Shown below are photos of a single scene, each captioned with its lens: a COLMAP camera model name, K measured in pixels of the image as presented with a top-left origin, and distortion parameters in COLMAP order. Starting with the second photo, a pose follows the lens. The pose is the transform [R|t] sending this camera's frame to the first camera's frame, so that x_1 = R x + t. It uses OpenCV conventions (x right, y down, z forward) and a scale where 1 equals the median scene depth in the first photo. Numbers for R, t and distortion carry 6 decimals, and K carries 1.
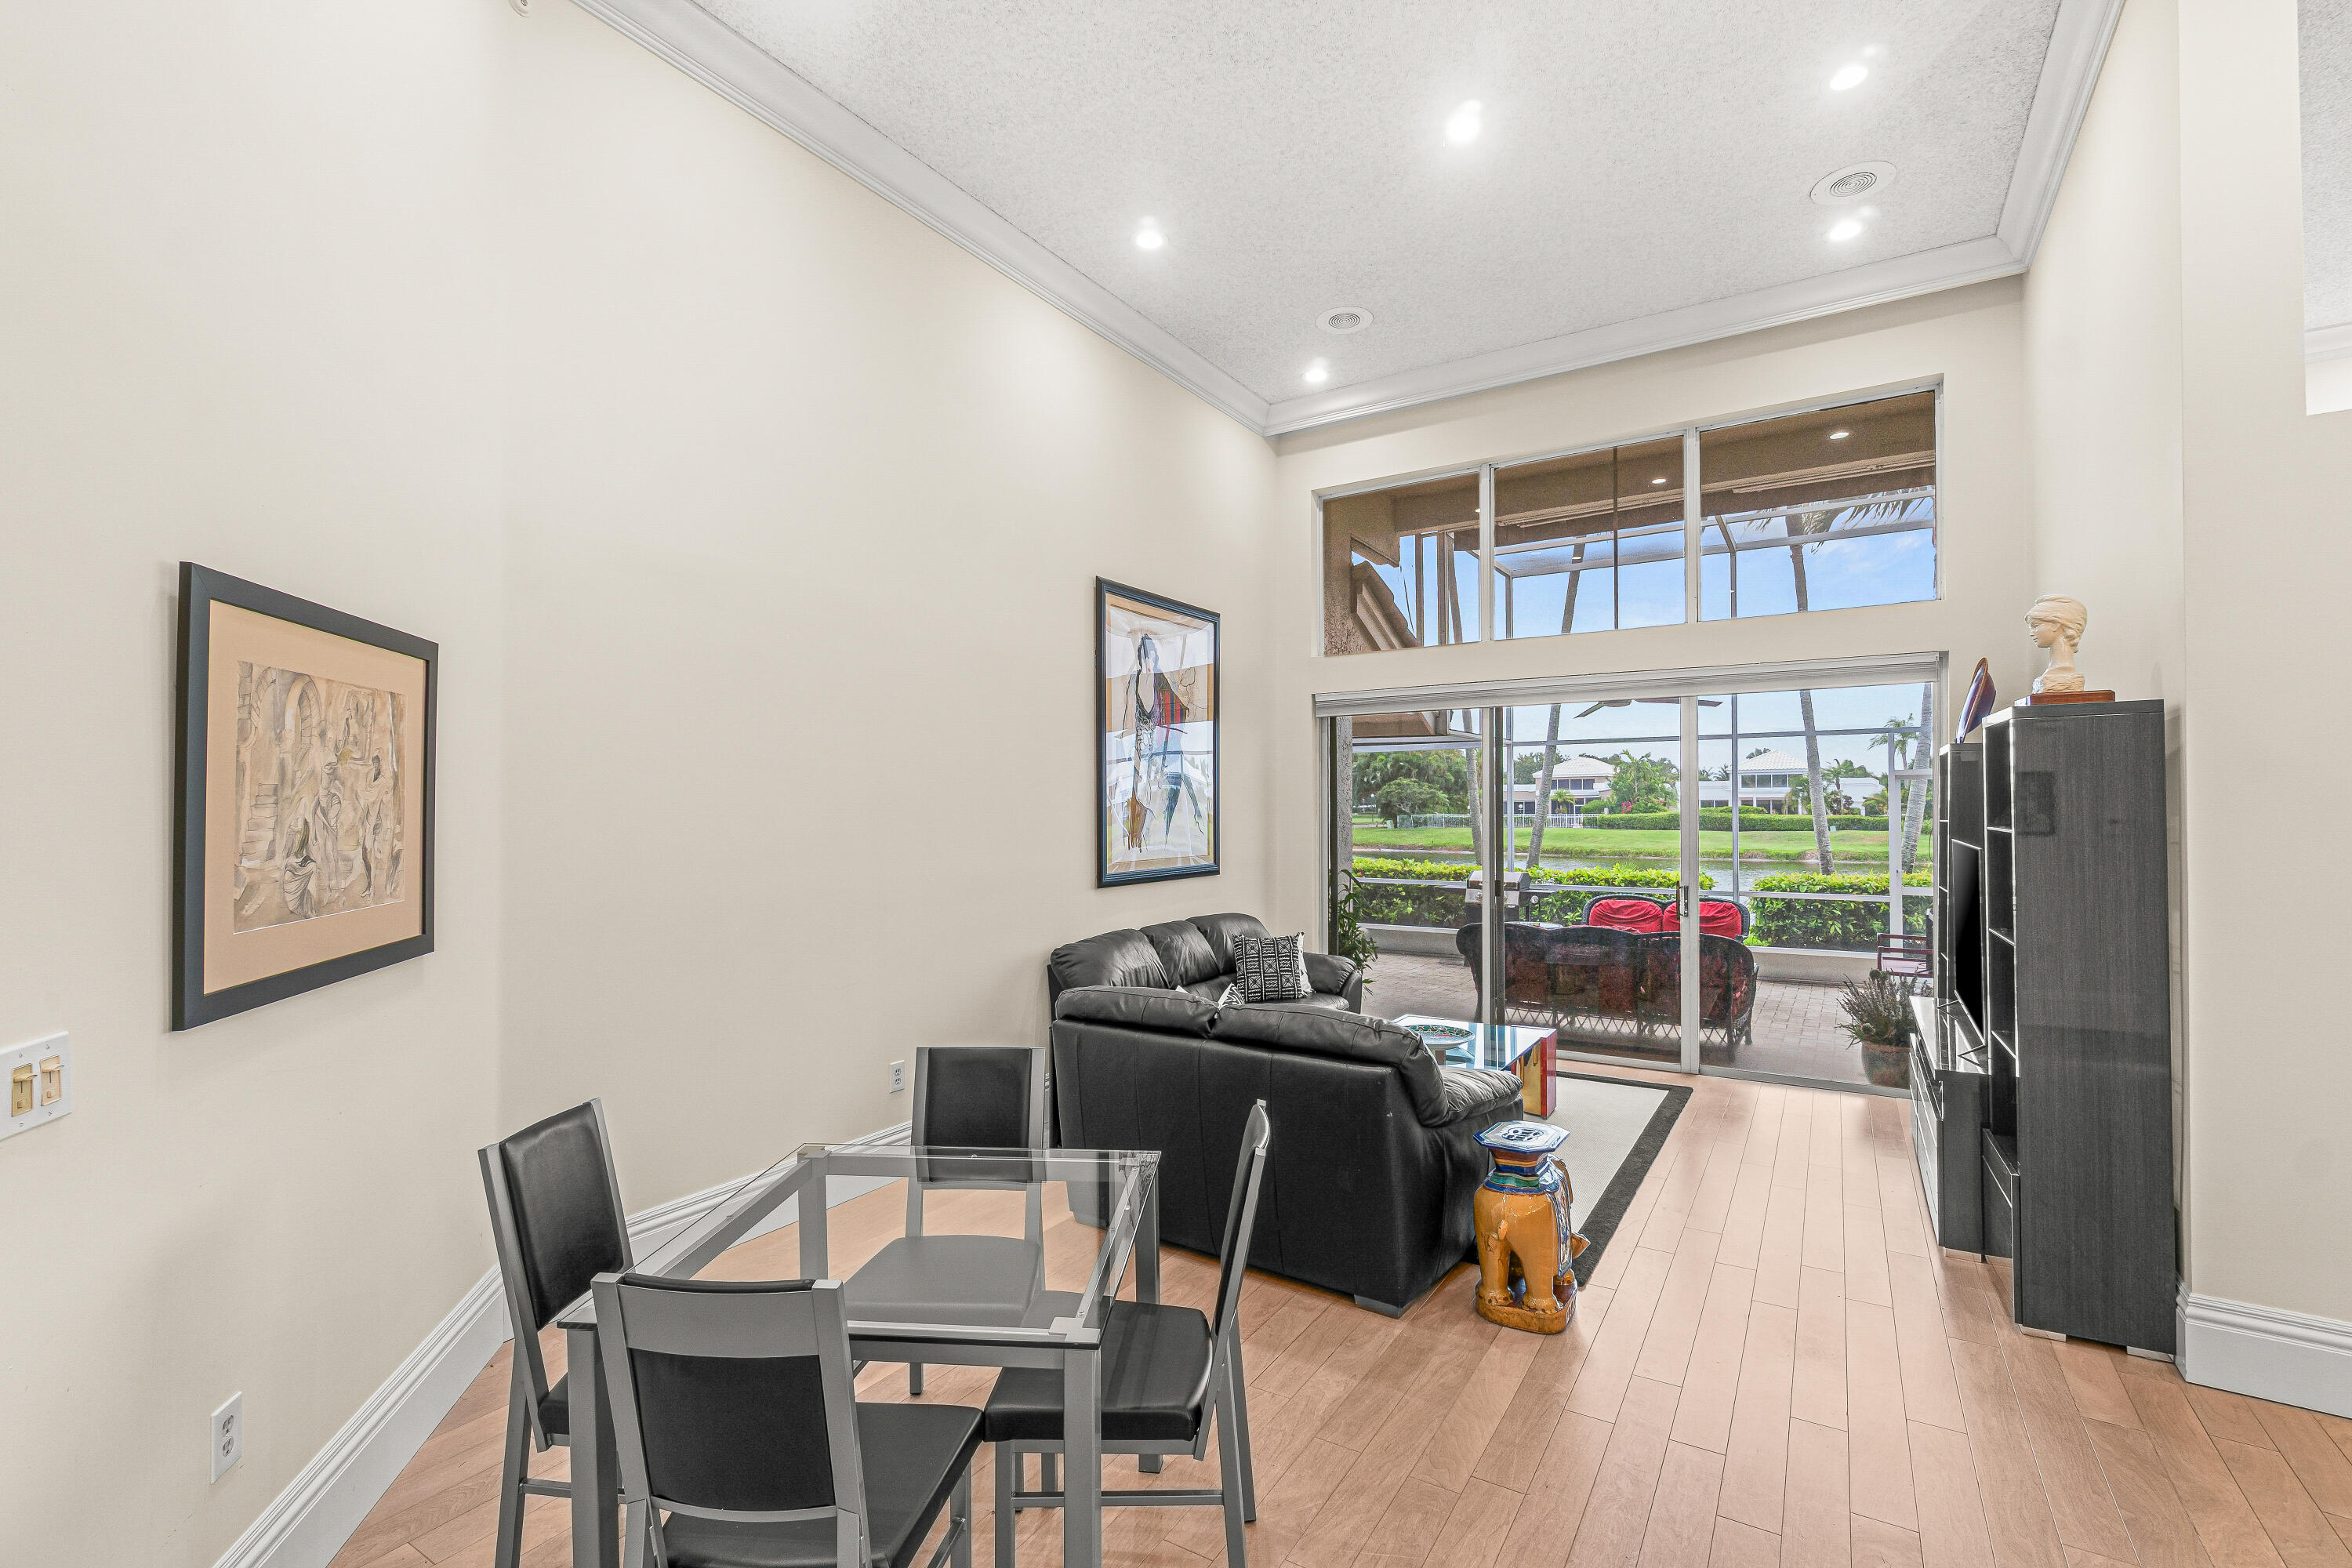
lens RADIAL K [[1023.7, 0, 1201.1], [0, 1023.7, 805.9], [0, 0, 1]] dist [-0.006934, 0.003187]
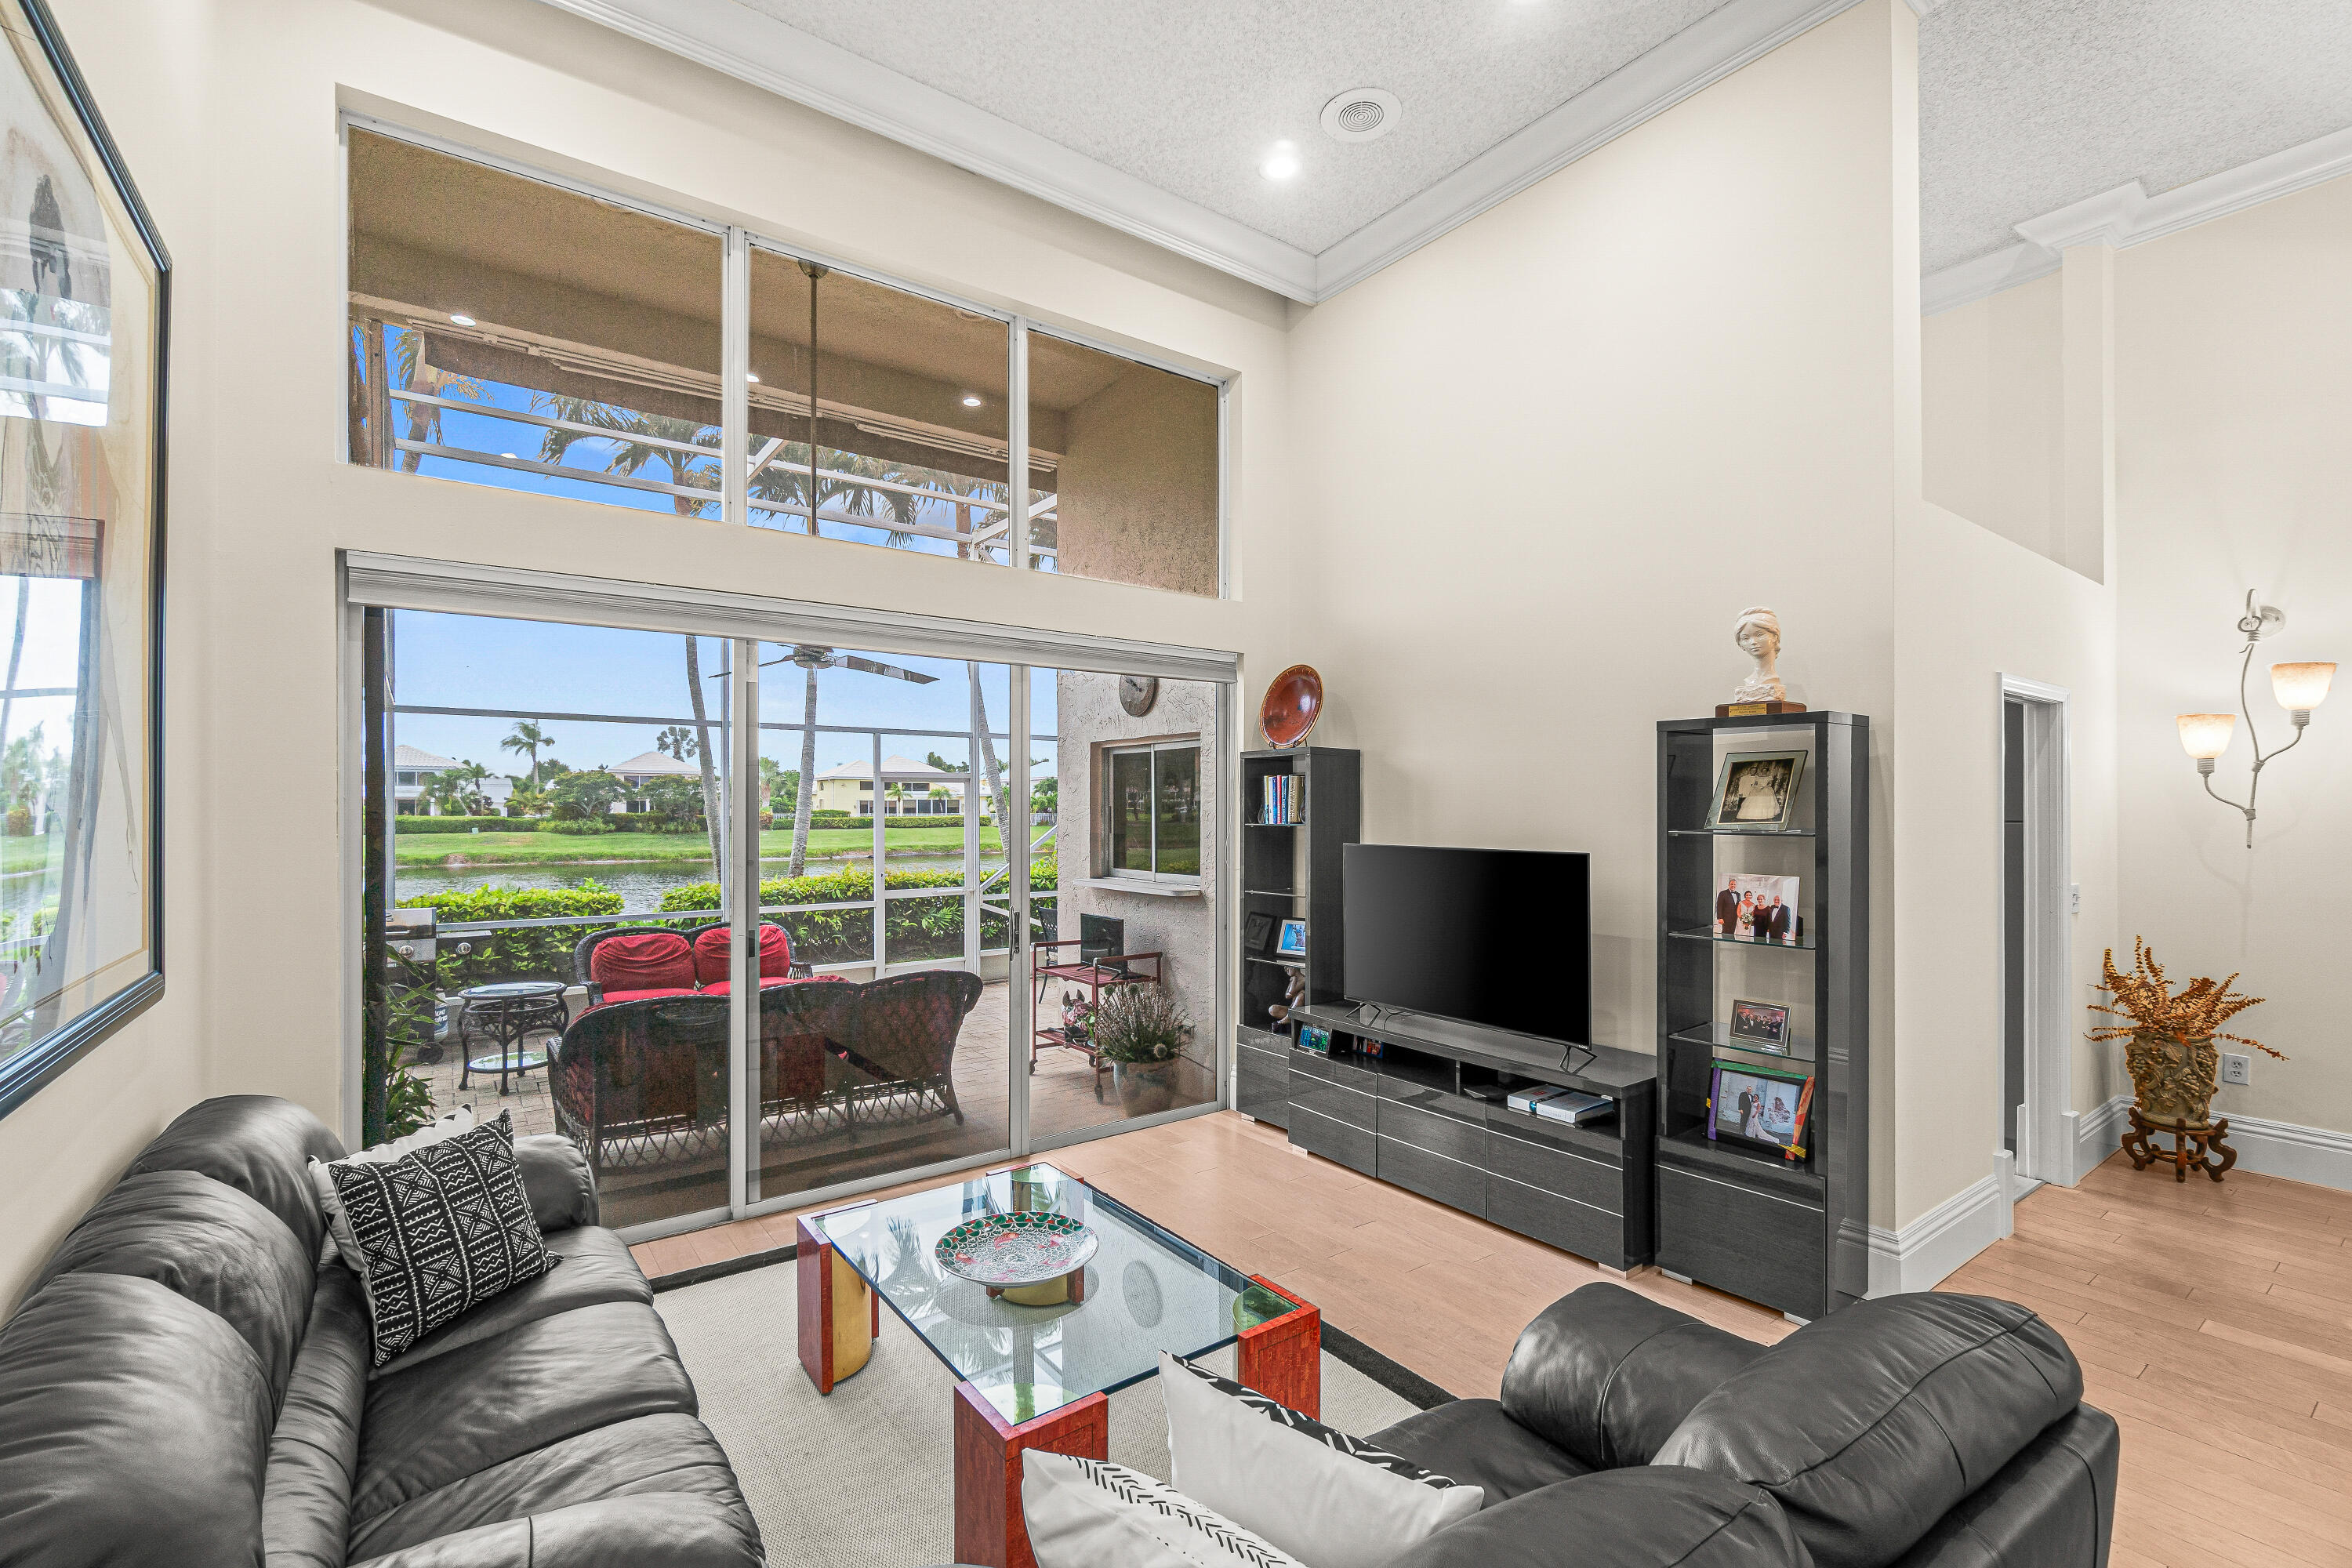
lens RADIAL K [[1023.7, 0, 1176.1], [0, 1023.7, 801.4], [0, 0, 1]] dist [-0.006934, 0.003187]
pose [[0.383363, 0.011381, 0.923527, -0.200536], [-0.006560, 0.999932, -0.009600, 0.003398], [-0.923574, -0.002378, 0.383412, 0.634649]]
